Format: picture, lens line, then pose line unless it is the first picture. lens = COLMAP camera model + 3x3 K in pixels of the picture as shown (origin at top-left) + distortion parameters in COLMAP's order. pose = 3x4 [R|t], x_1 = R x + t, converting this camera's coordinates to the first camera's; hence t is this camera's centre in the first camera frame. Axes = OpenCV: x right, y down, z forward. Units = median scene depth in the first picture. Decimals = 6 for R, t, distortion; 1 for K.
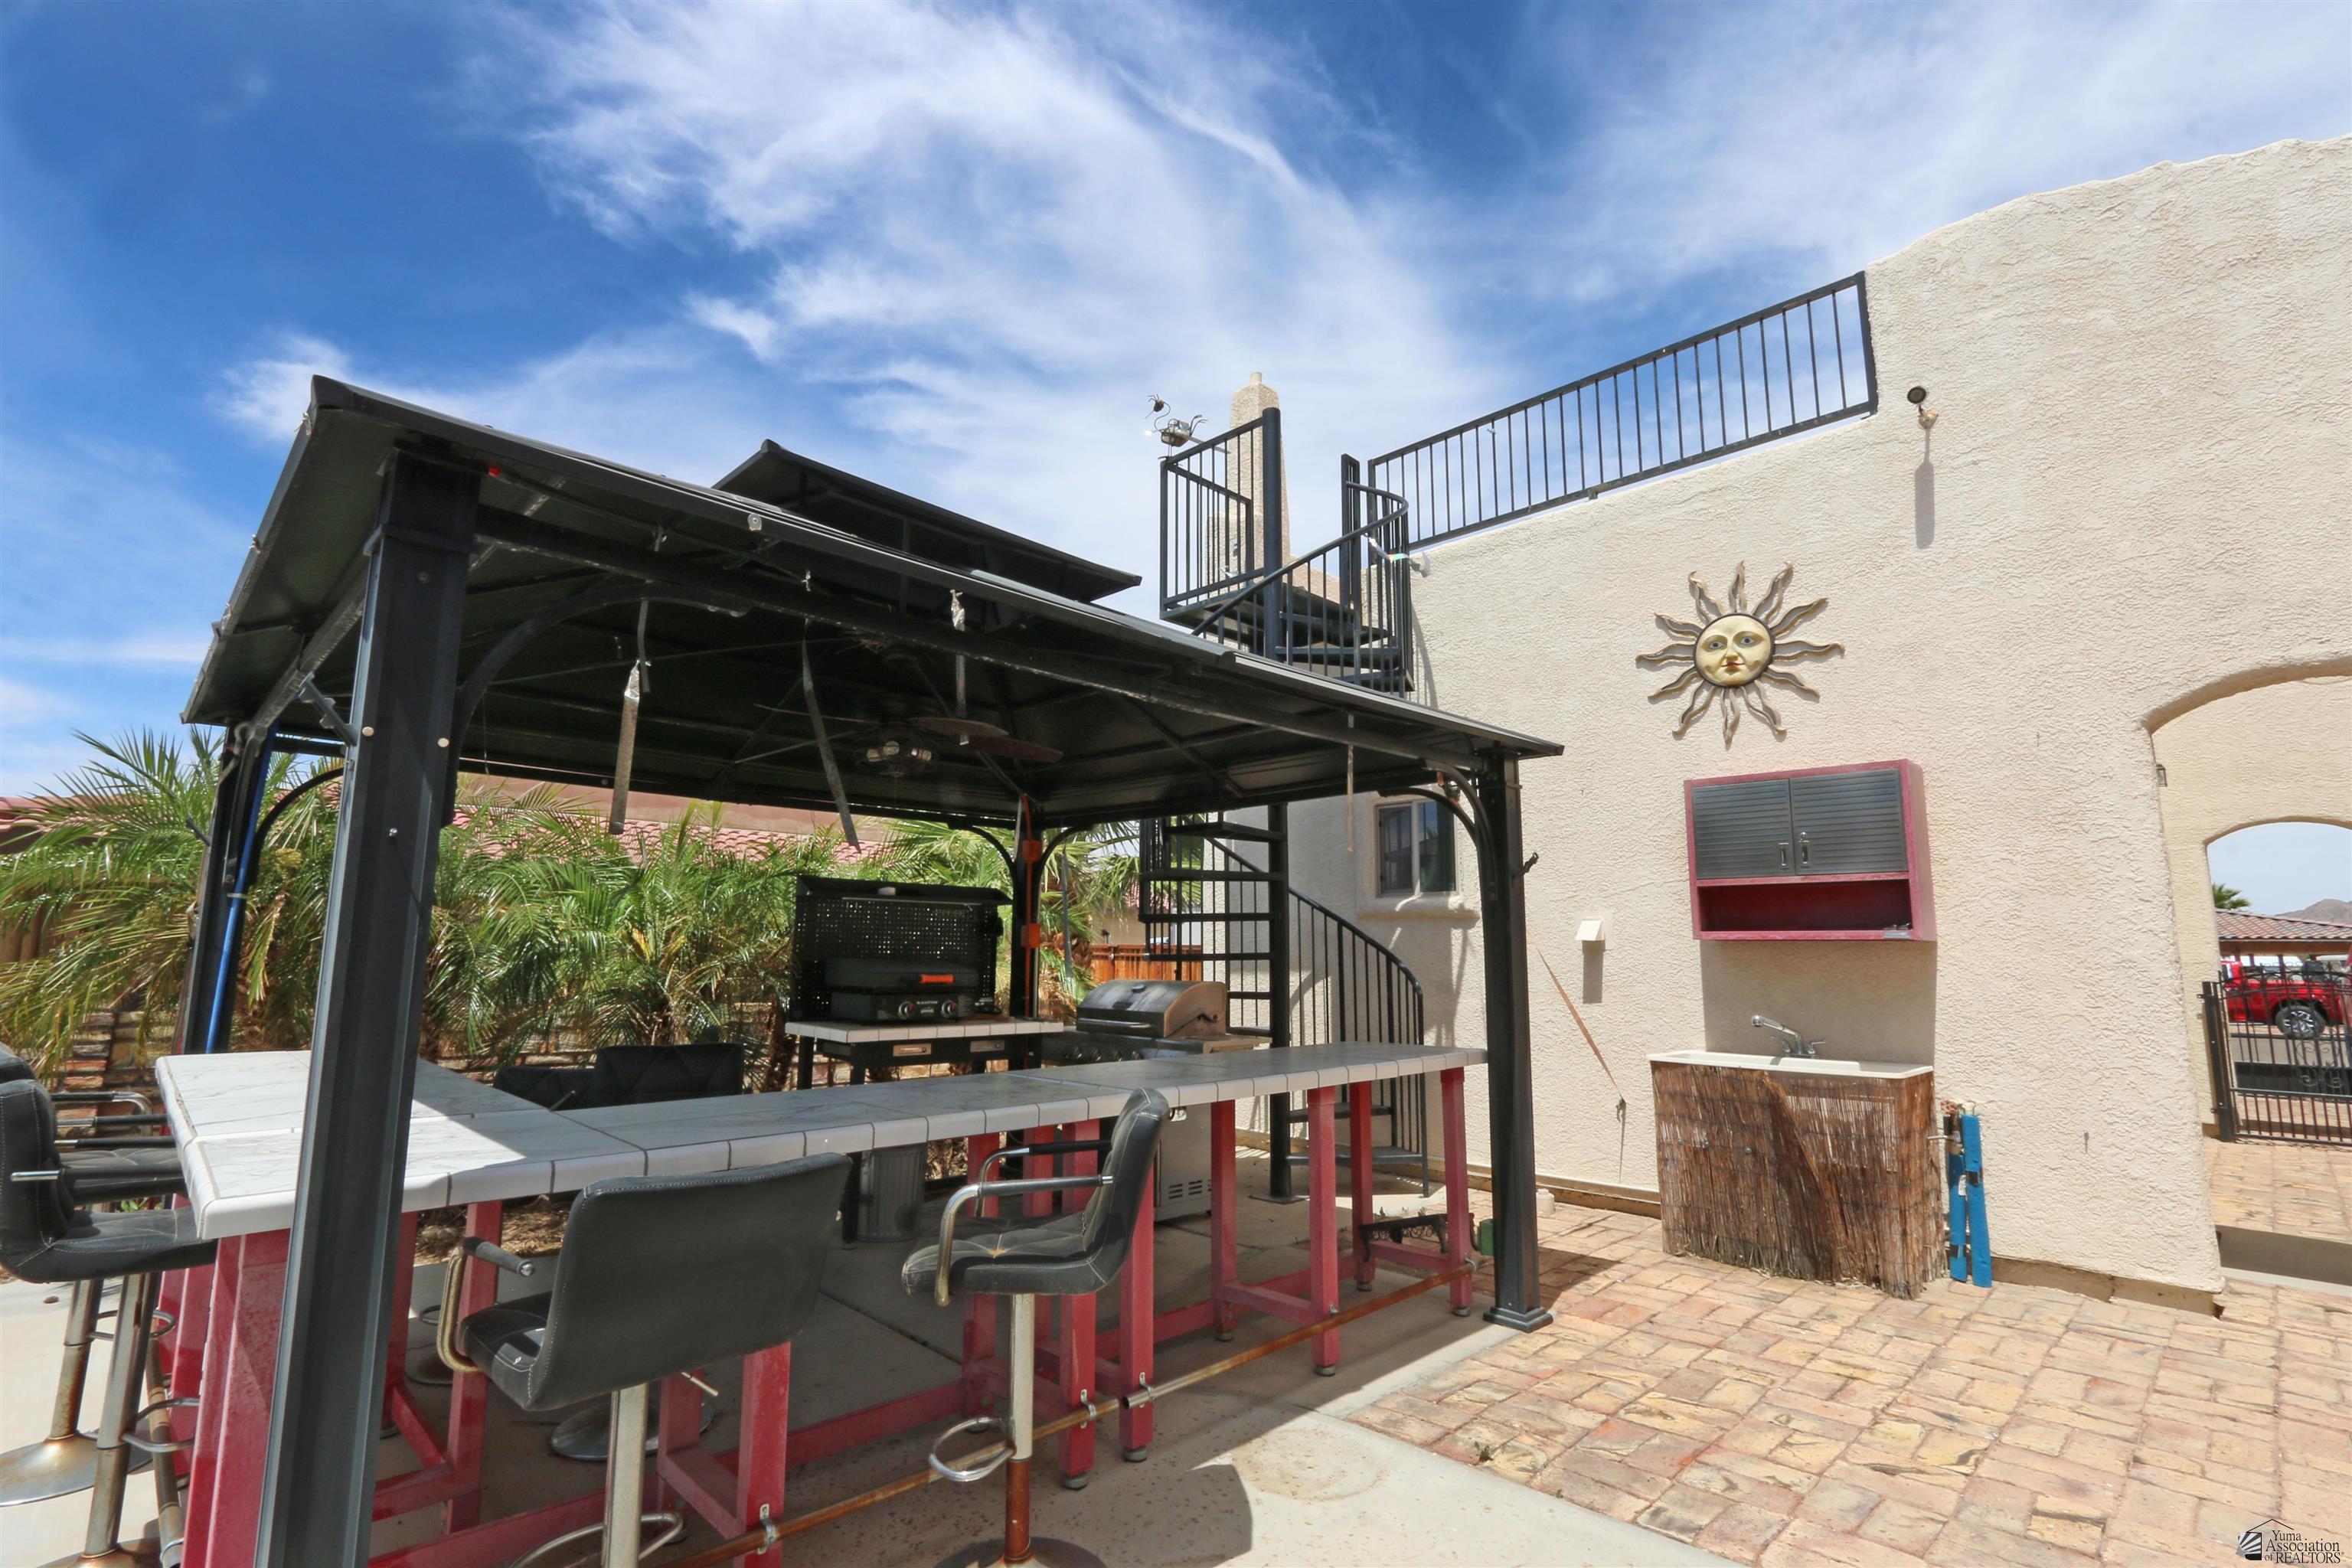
lens RADIAL K [[1087.1, 0, 1169.1], [0, 1087.1, 781.5], [0, 0, 1]] dist [-0.015349, 0.002868]
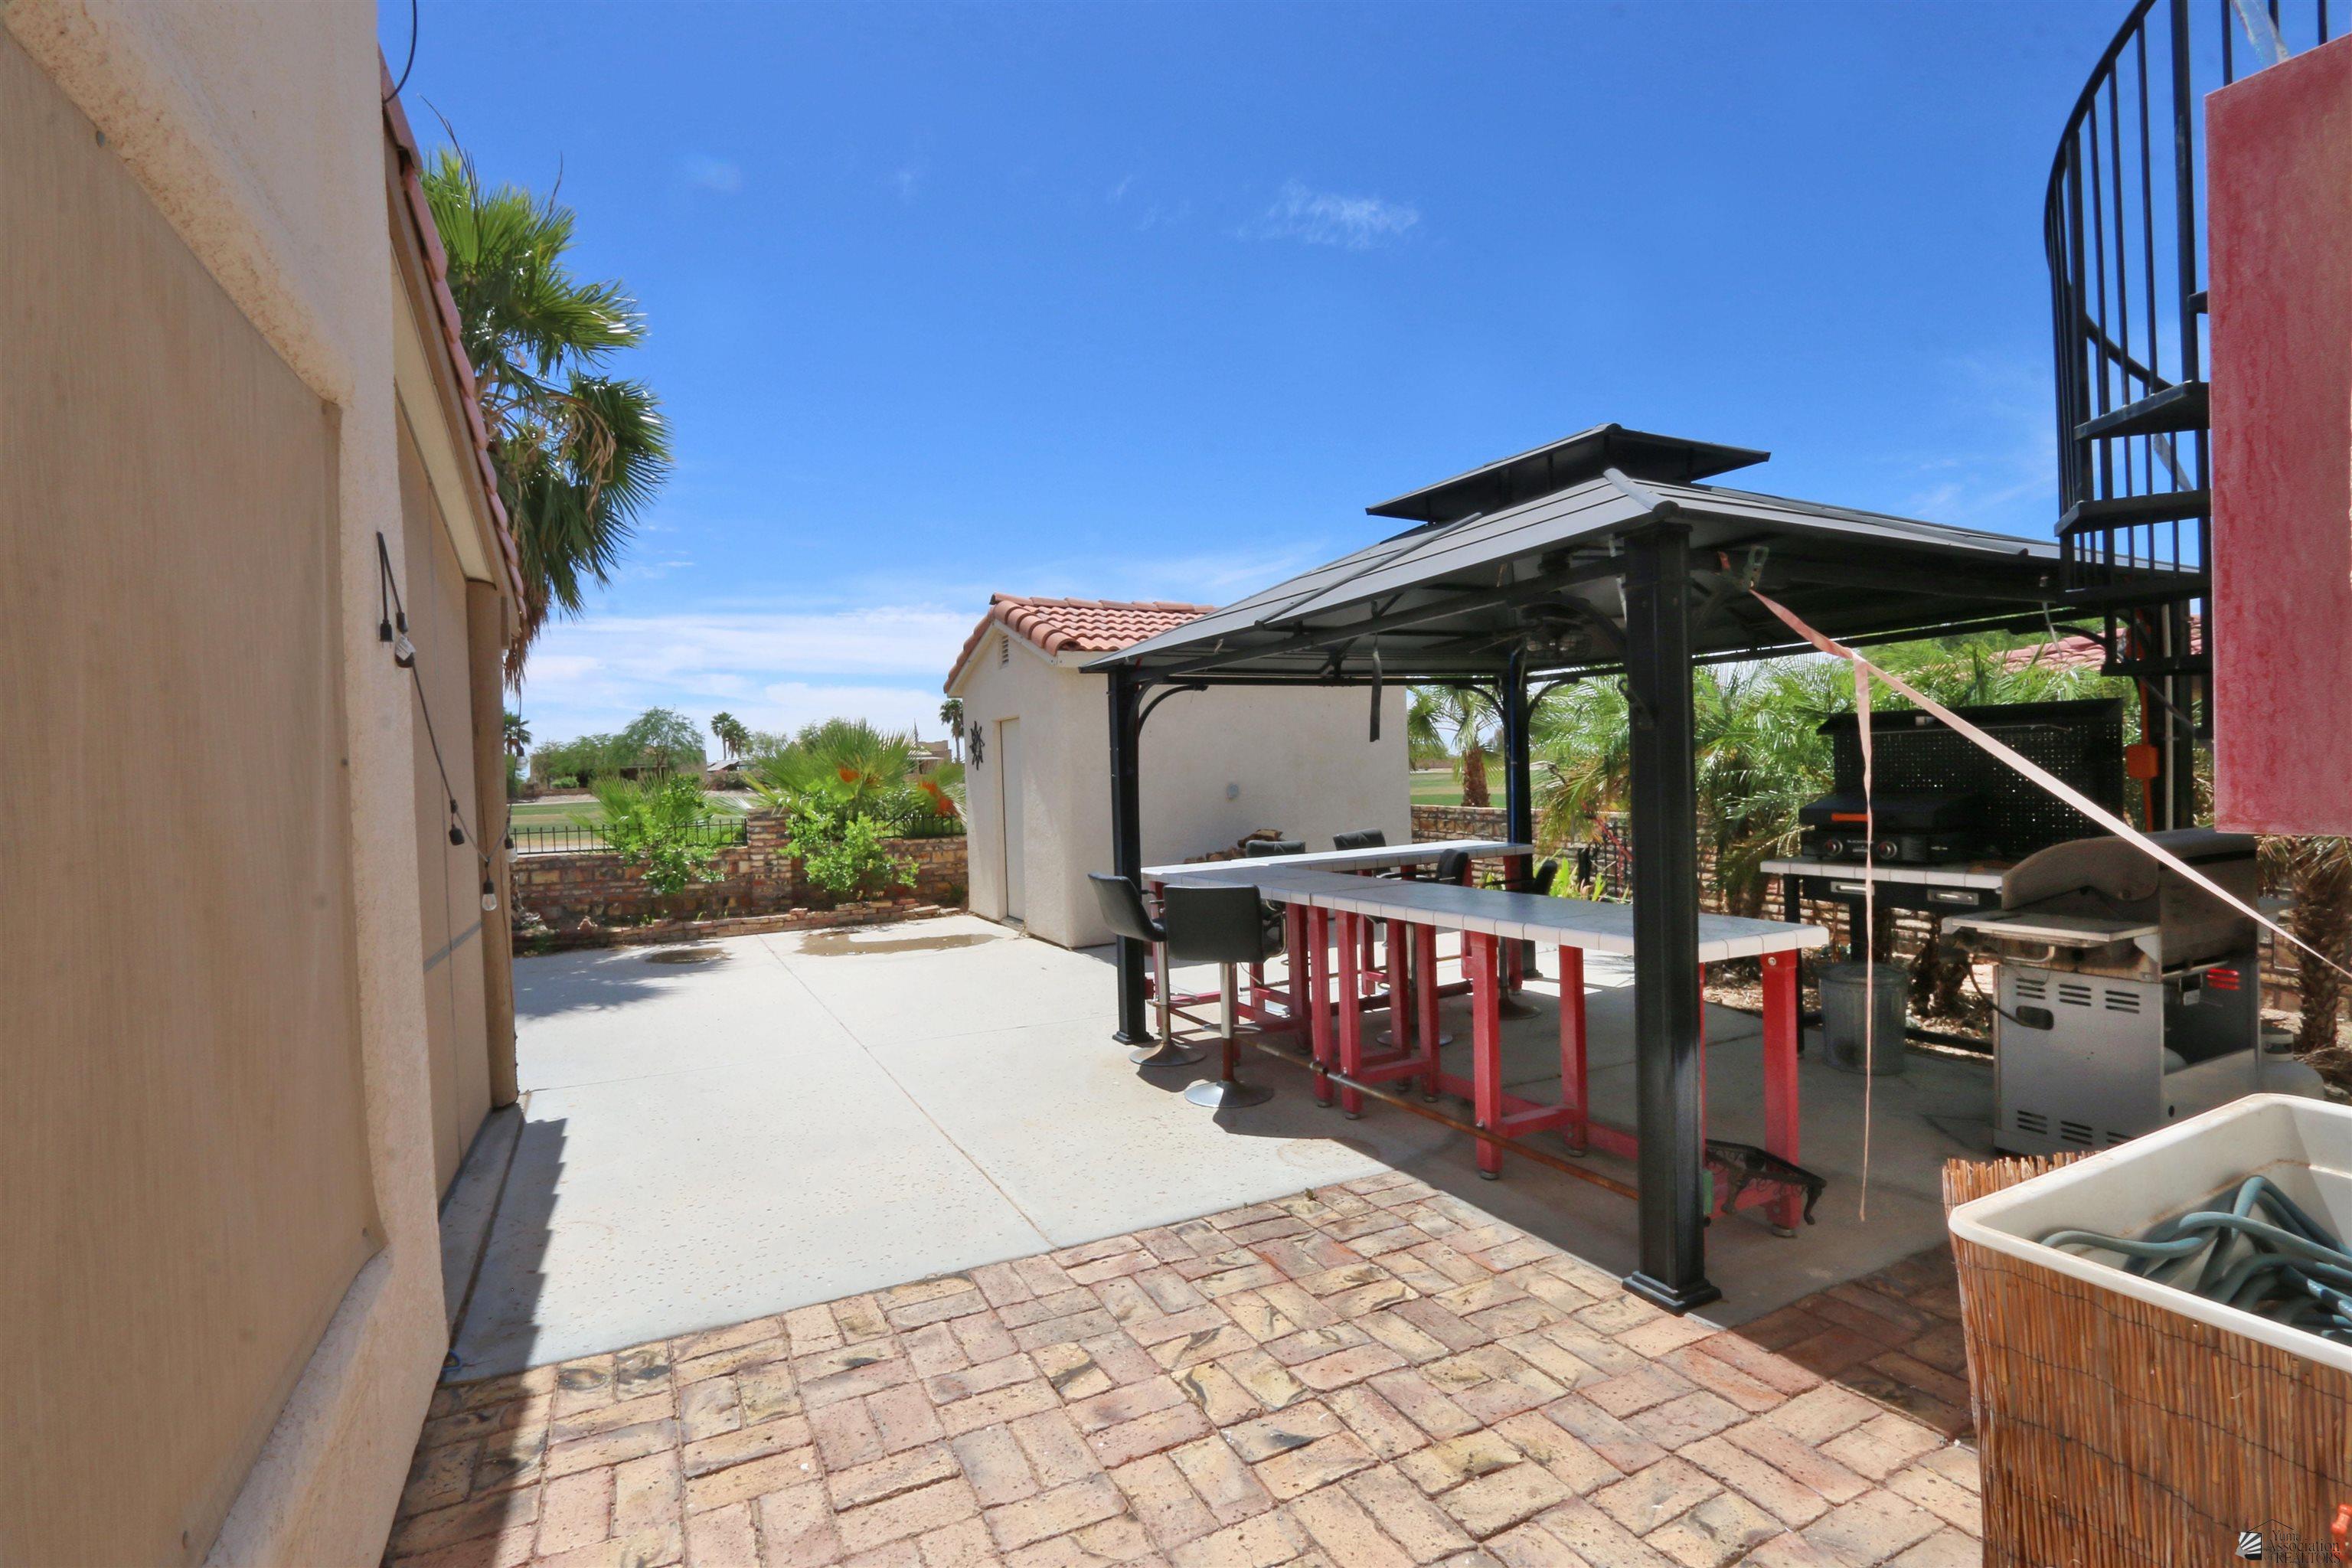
lens RADIAL K [[1087.1, 0, 1169.3], [0, 1087.1, 789.8], [0, 0, 1]] dist [-0.015349, 0.002868]
pose [[-0.311724, 0.018485, -0.949993, 1.546093], [0.176805, 0.983478, -0.038879, 0.153959], [0.933578, -0.180083, -0.309842, 1.298570]]
